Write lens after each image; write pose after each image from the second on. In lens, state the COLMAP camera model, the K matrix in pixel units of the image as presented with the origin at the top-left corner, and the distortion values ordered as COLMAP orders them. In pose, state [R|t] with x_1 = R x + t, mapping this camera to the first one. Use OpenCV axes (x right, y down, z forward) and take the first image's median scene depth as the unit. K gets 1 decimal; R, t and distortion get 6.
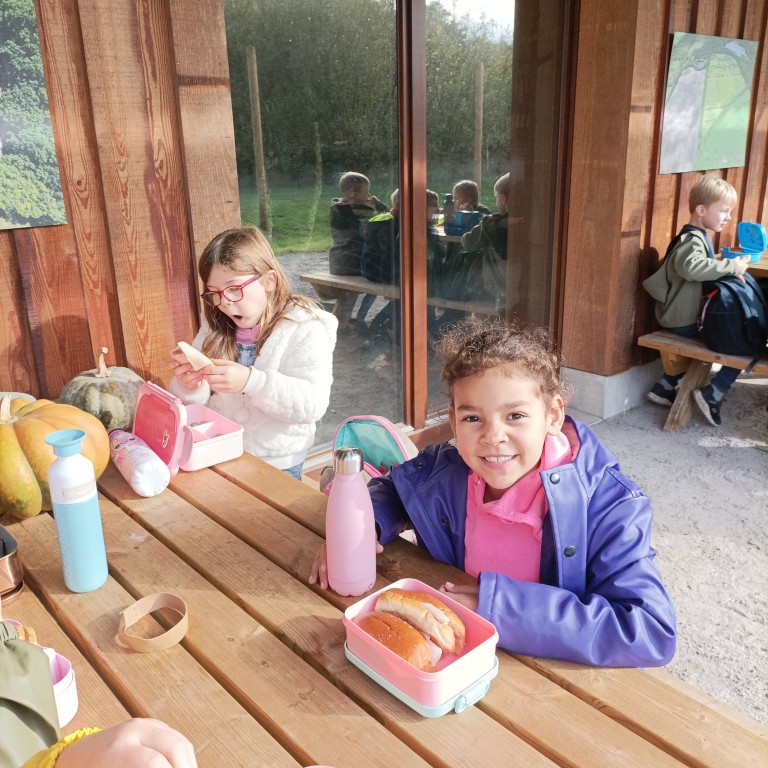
lens RADIAL K [[769.6, 0, 386.5], [0, 769.6, 378.3], [0, 0, 1]] dist [0.029531, 0.000000]
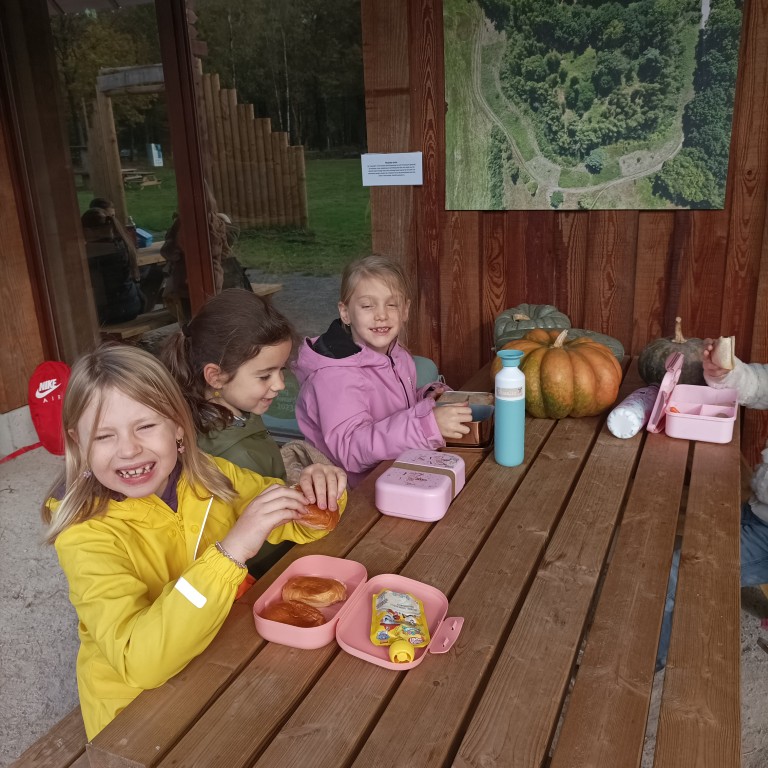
lens RADIAL K [[769.6, 0, 383.0], [0, 769.6, 385.0], [0, 0, 1]] dist [0.029531, 0.000000]
pose [[0.409183, 0.283110, -0.867420, 0.445640], [-0.251435, 0.948827, 0.191072, -0.049657], [0.877126, 0.139916, 0.459428, 0.089519]]
